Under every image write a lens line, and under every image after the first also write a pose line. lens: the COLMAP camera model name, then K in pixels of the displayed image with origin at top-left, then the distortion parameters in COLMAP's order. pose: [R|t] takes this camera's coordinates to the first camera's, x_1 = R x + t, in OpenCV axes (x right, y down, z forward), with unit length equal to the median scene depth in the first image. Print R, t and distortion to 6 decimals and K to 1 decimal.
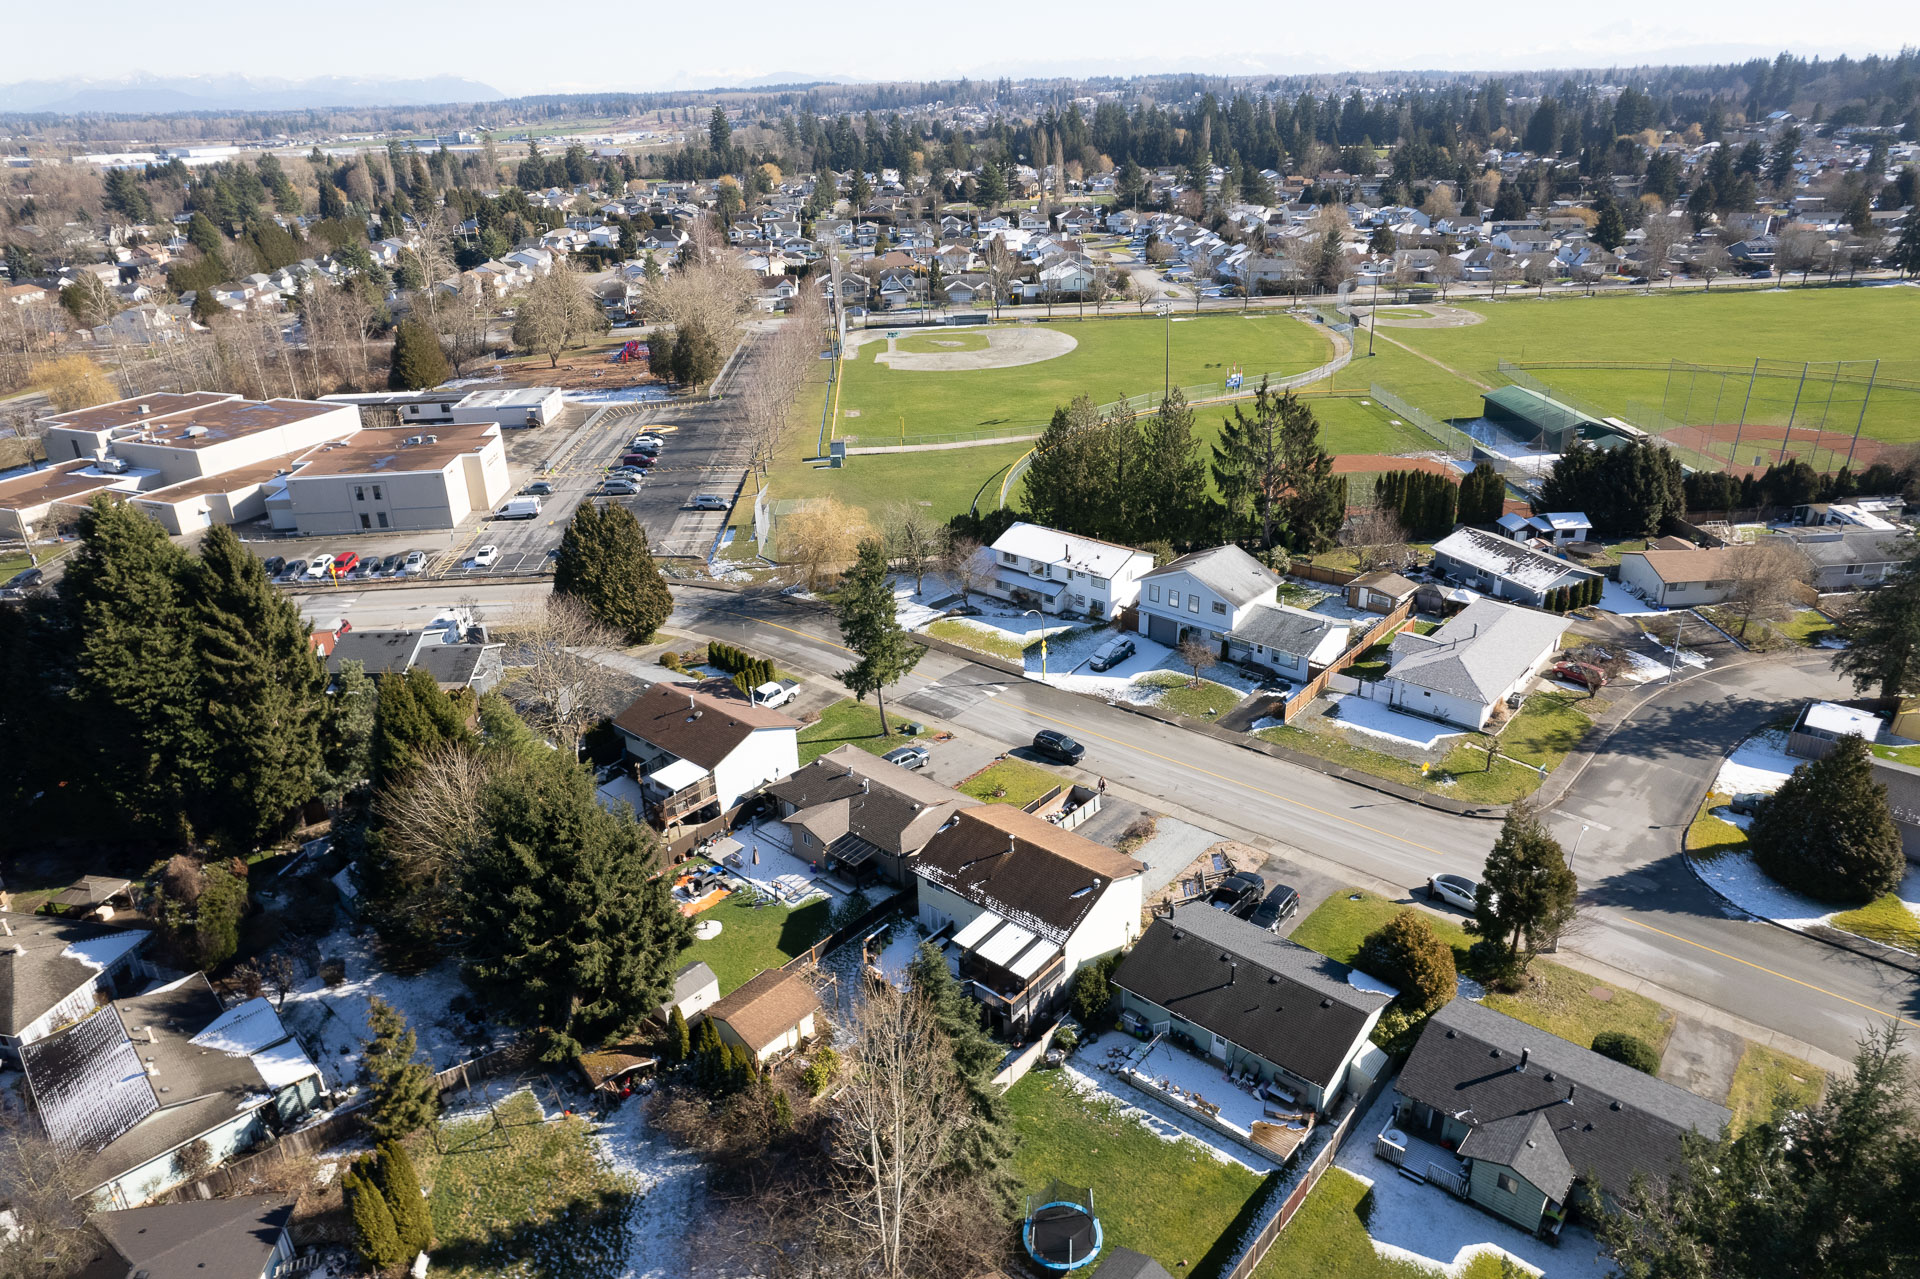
lens RADIAL K [[1236.2, 0, 978.7], [0, 1236.2, 627.2], [0, 0, 1]] dist [-0.065119, 0.057984]
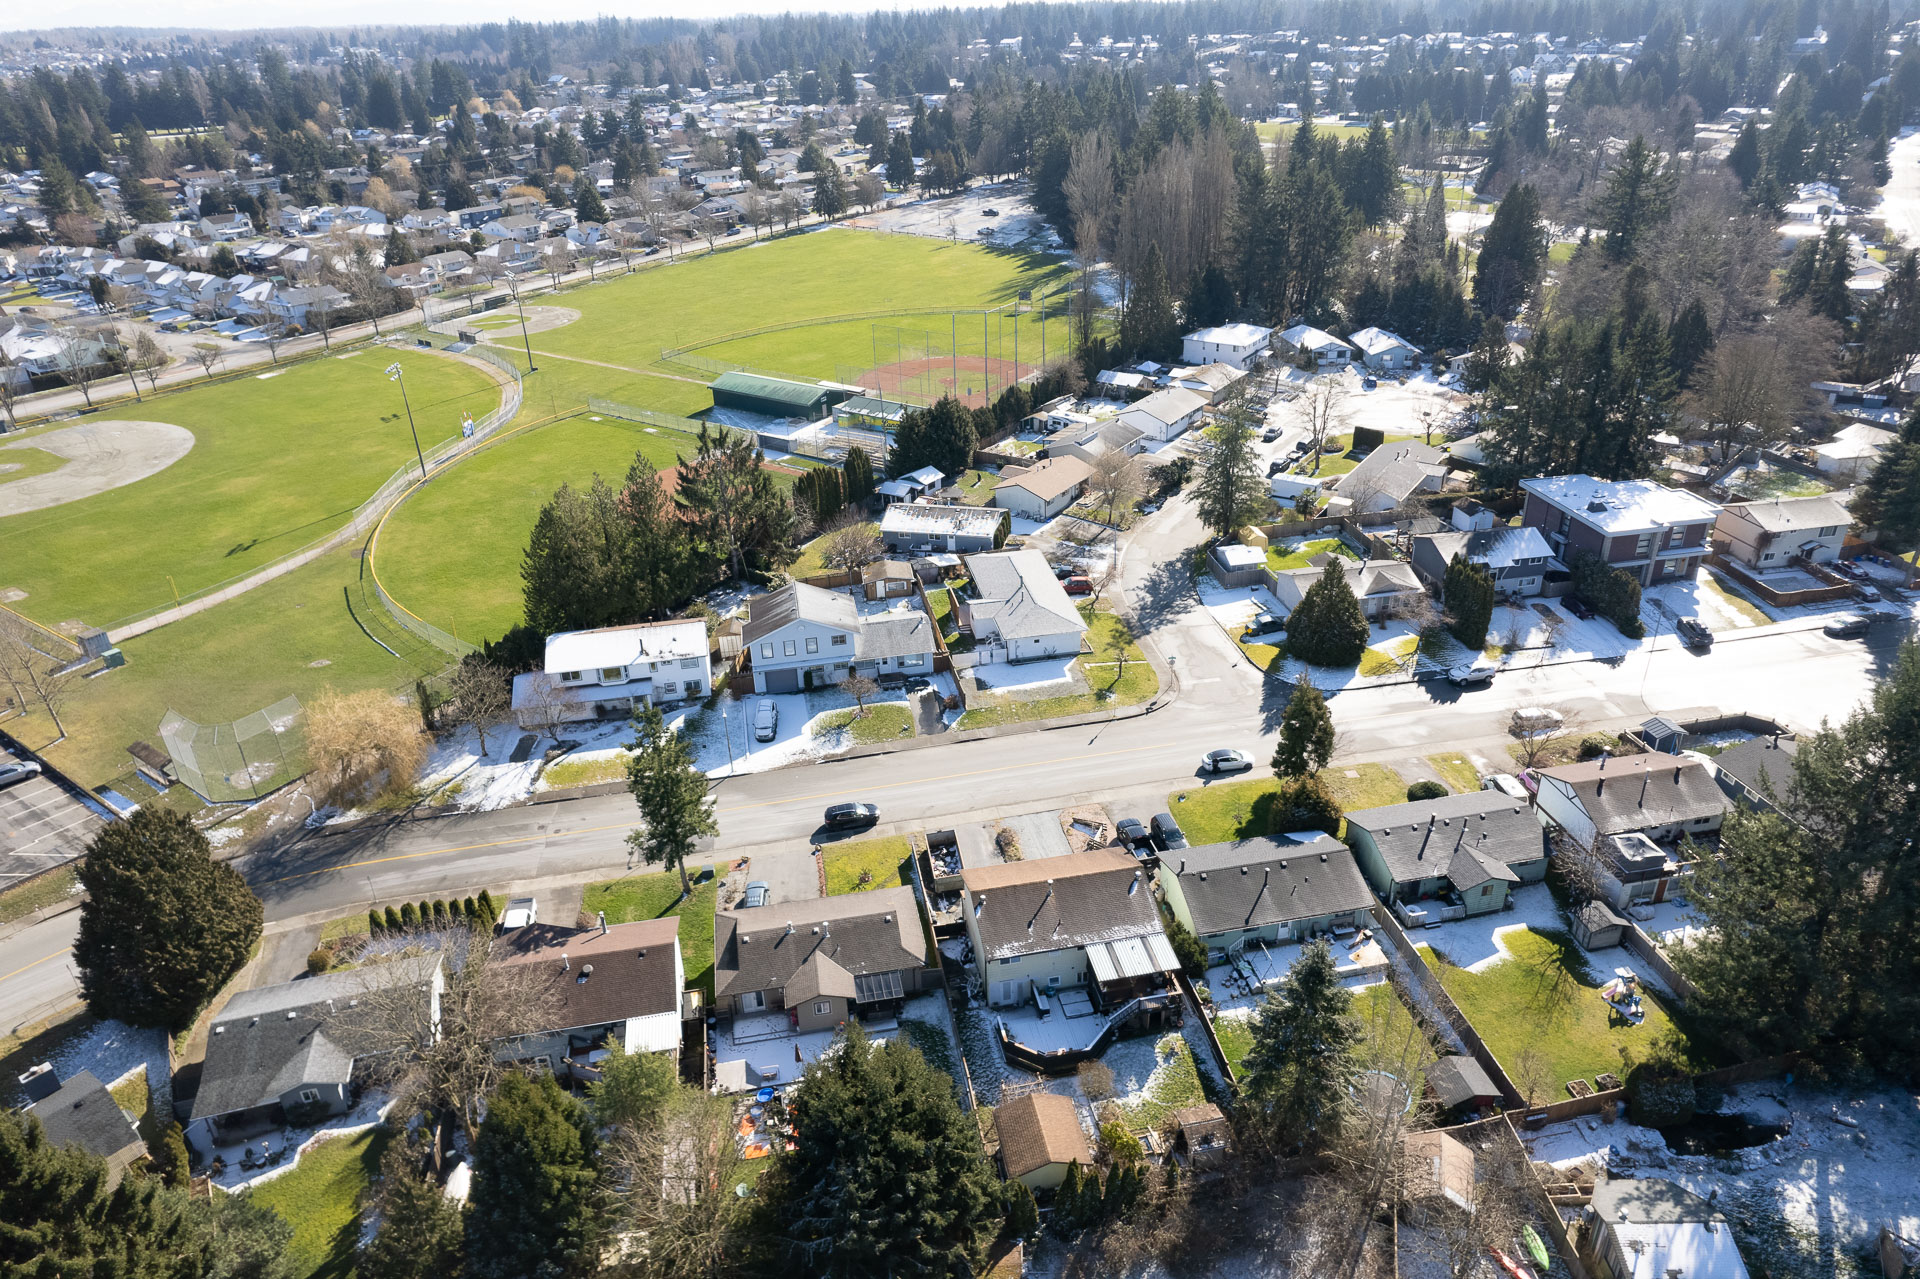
lens RADIAL K [[1236.2, 0, 978.7], [0, 1236.2, 627.2], [0, 0, 1]] dist [-0.065119, 0.057984]
pose [[0.615368, -0.347731, 0.707394, -0.512351], [0.324858, 0.929555, 0.174342, -0.183230], [-0.718185, 0.122518, 0.684981, 0.185630]]
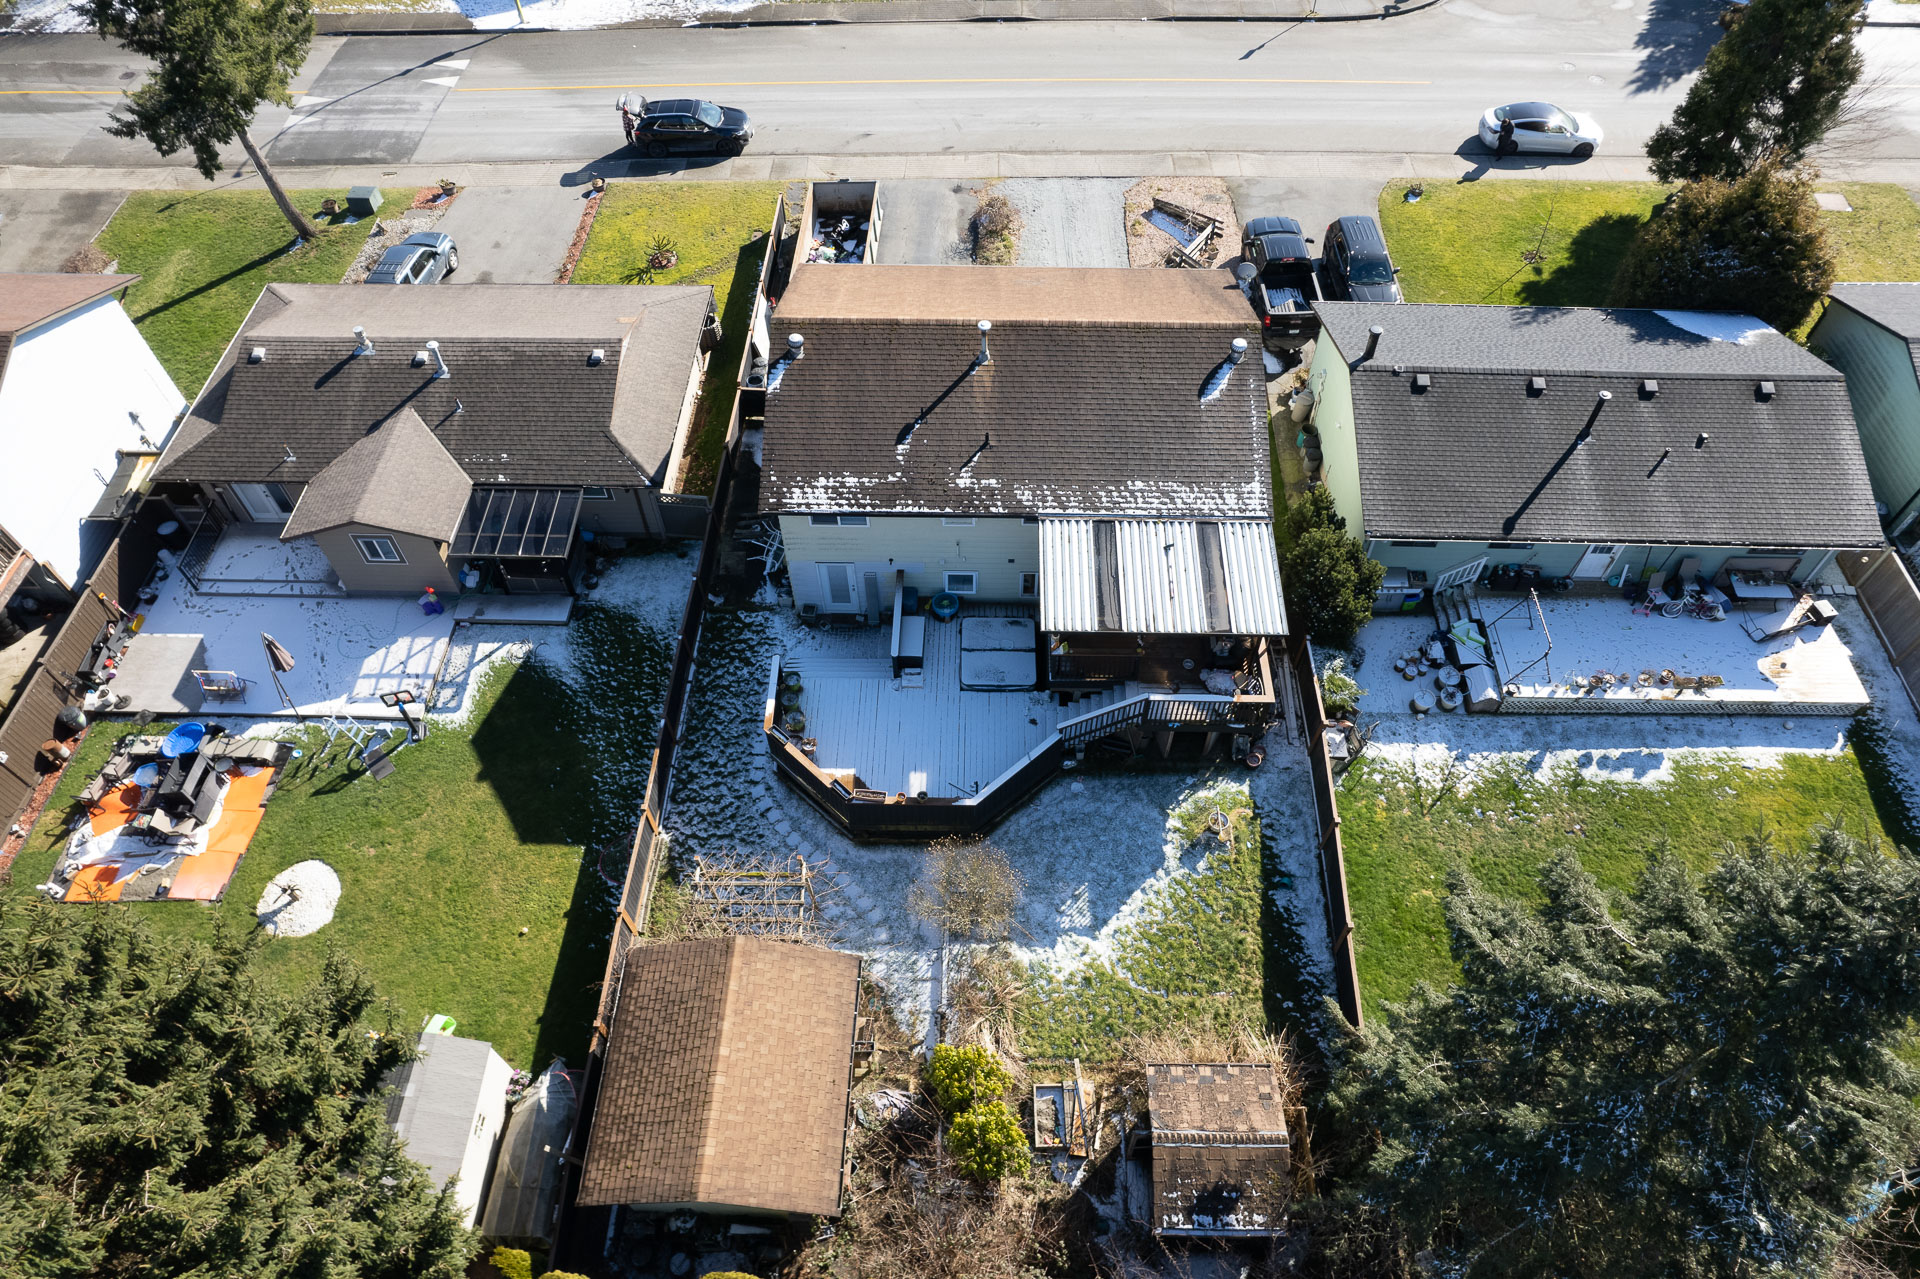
lens RADIAL K [[1236.2, 0, 978.7], [0, 1236.2, 627.2], [0, 0, 1]] dist [-0.065119, 0.057984]
pose [[0.770965, -0.489831, 0.407037, -0.131298], [0.237963, 0.814378, 0.529304, 0.027886], [-0.590751, -0.311215, 0.744418, 0.483452]]
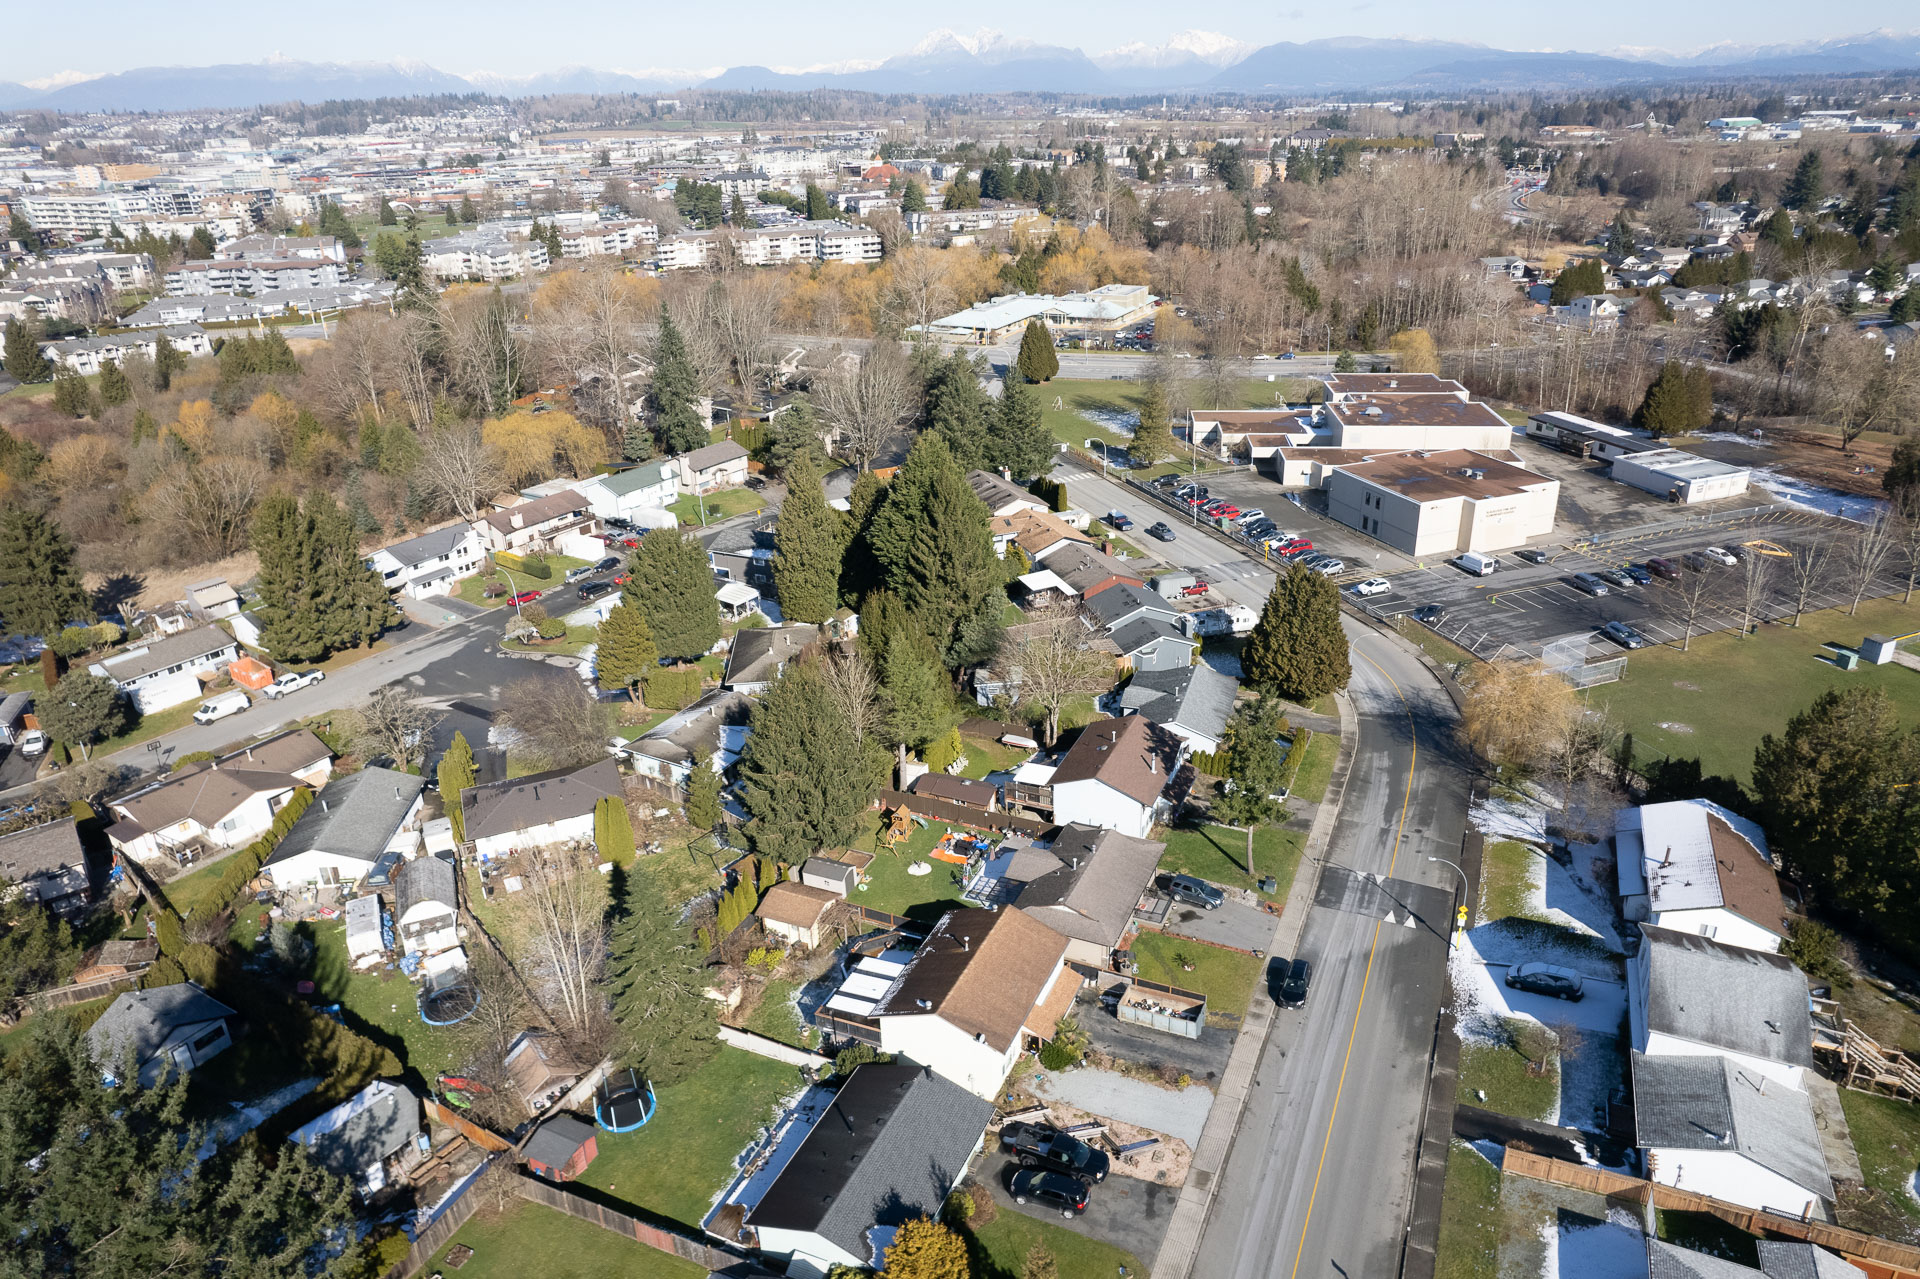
lens RADIAL K [[1236.2, 0, 978.7], [0, 1236.2, 627.2], [0, 0, 1]] dist [-0.065119, 0.057984]
pose [[0.290344, 0.395765, -0.871246, 0.629209], [-0.365765, 0.887231, 0.281135, -0.279768], [0.884260, 0.237046, 0.402359, 0.357396]]
